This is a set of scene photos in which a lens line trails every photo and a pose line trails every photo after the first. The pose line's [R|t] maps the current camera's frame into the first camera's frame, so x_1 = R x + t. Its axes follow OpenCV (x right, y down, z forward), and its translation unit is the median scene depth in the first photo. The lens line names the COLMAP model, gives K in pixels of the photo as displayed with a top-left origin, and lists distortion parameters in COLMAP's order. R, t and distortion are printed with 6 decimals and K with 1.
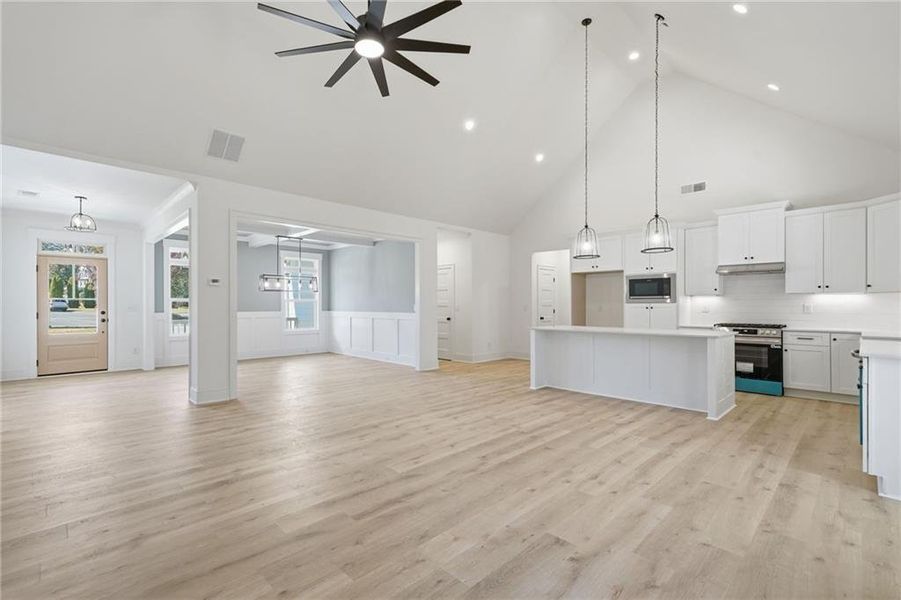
lens RADIAL K [[405.7, 0, 432.2], [0, 405.7, 305.4], [0, 0, 1]] dist [0.006504, 0.000817]
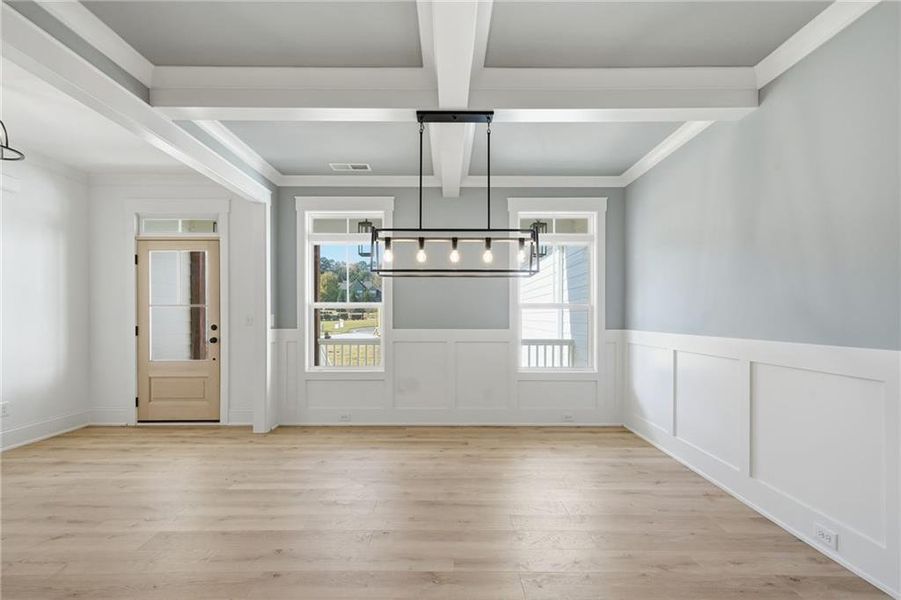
lens RADIAL K [[415.2, 0, 448.5], [0, 415.2, 322.7], [0, 0, 1]] dist [0.005447, -0.000490]
pose [[0.726335, 0.009399, -0.687276, -0.134178], [-0.003154, 0.999942, 0.010341, 0.003096], [0.687333, -0.005344, 0.726323, 0.852395]]
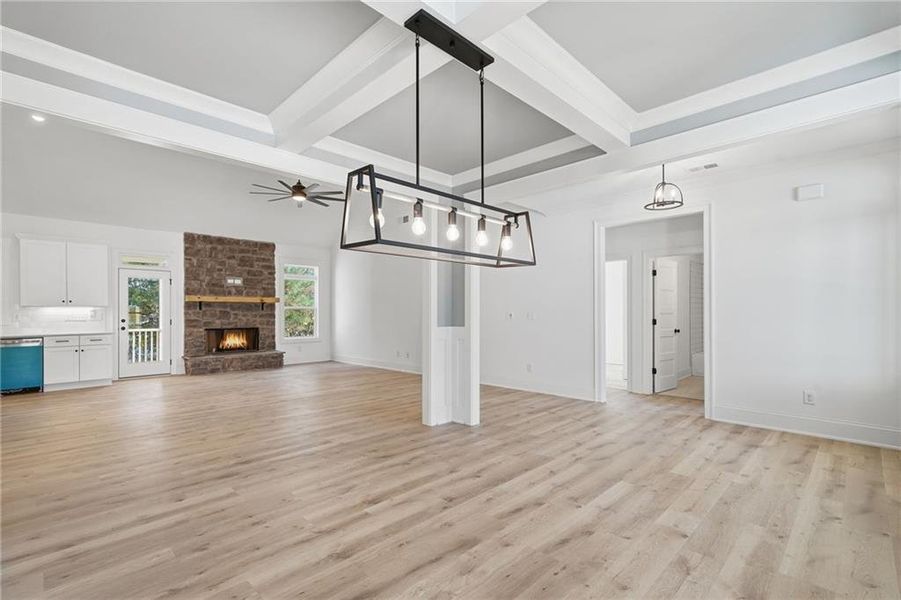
lens RADIAL K [[415.2, 0, 444.2], [0, 415.2, 310.4], [0, 0, 1]] dist [0.005447, -0.000490]
pose [[-0.999849, 0.003205, -0.017060, -0.392871], [0.003306, 0.999977, -0.005908, -0.000999], [0.017041, -0.005964, -0.999837, 1.440317]]
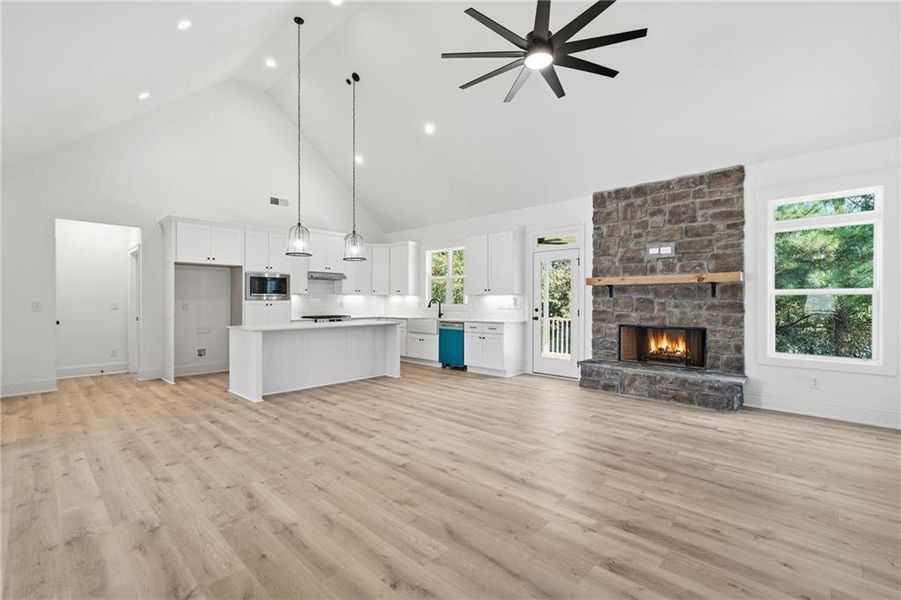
lens RADIAL K [[405.7, 0, 440.0], [0, 405.7, 297.6], [0, 0, 1]] dist [0.006504, 0.000817]
pose [[-0.040313, 0.009516, 0.999142, -0.526204], [-0.001112, 0.999954, -0.009569, -0.002673], [-0.999186, -0.001496, -0.040301, 0.565911]]
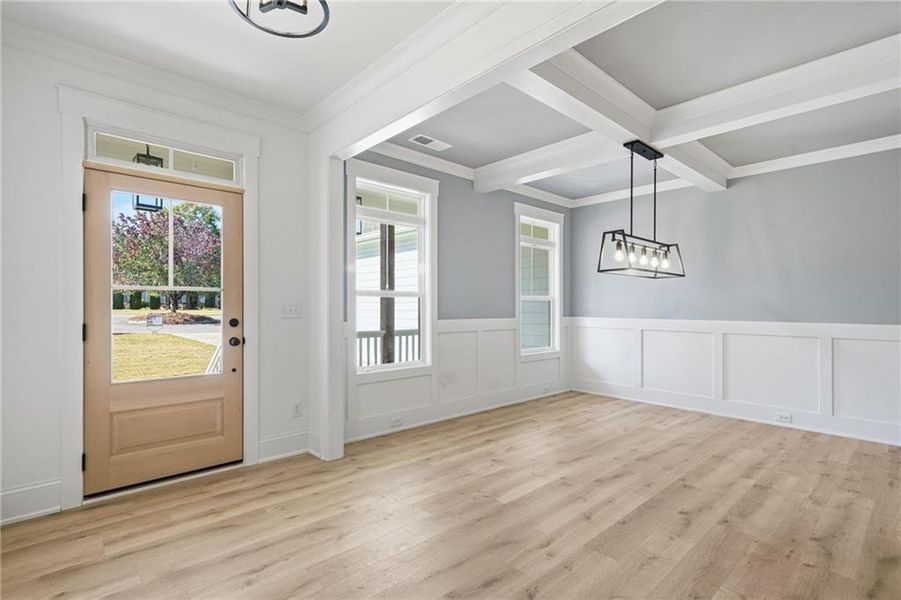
lens RADIAL K [[434.4, 0, 453.3], [0, 434.4, 304.2], [0, 0, 1]] dist [0.009466, -0.001889]
pose [[0.999895, 0.004210, -0.013899, -0.628643], [-0.004297, 0.999971, -0.006229, 0.001225], [0.013872, 0.006288, 0.999884, 0.611800]]
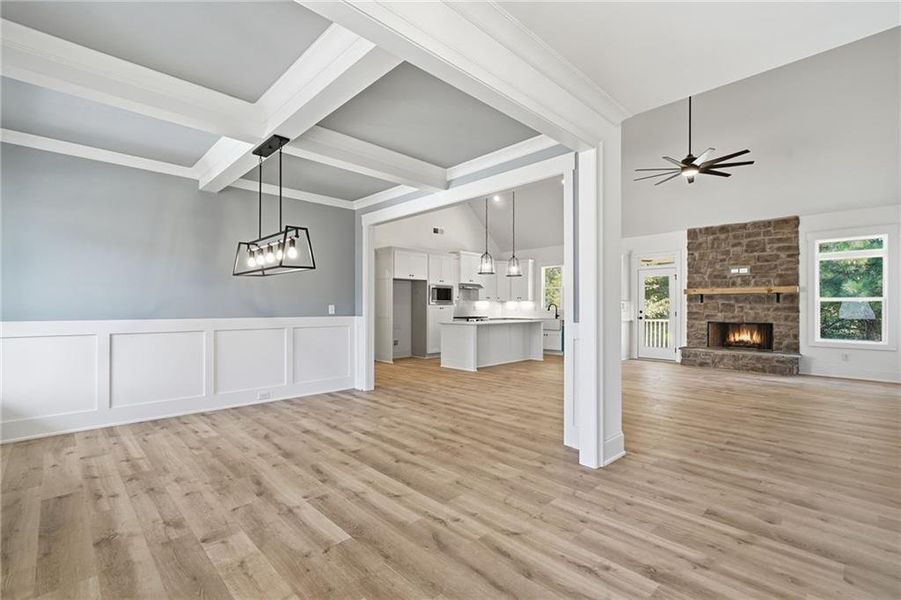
lens RADIAL K [[405.7, 0, 461.8], [0, 405.7, 303.0], [0, 0, 1]] dist [0.006504, 0.000817]
pose [[-0.022228, 0.009675, 0.999706, -0.899420], [-0.001347, 0.999952, -0.009707, 0.001882], [-0.999752, -0.001563, -0.022214, 0.926695]]
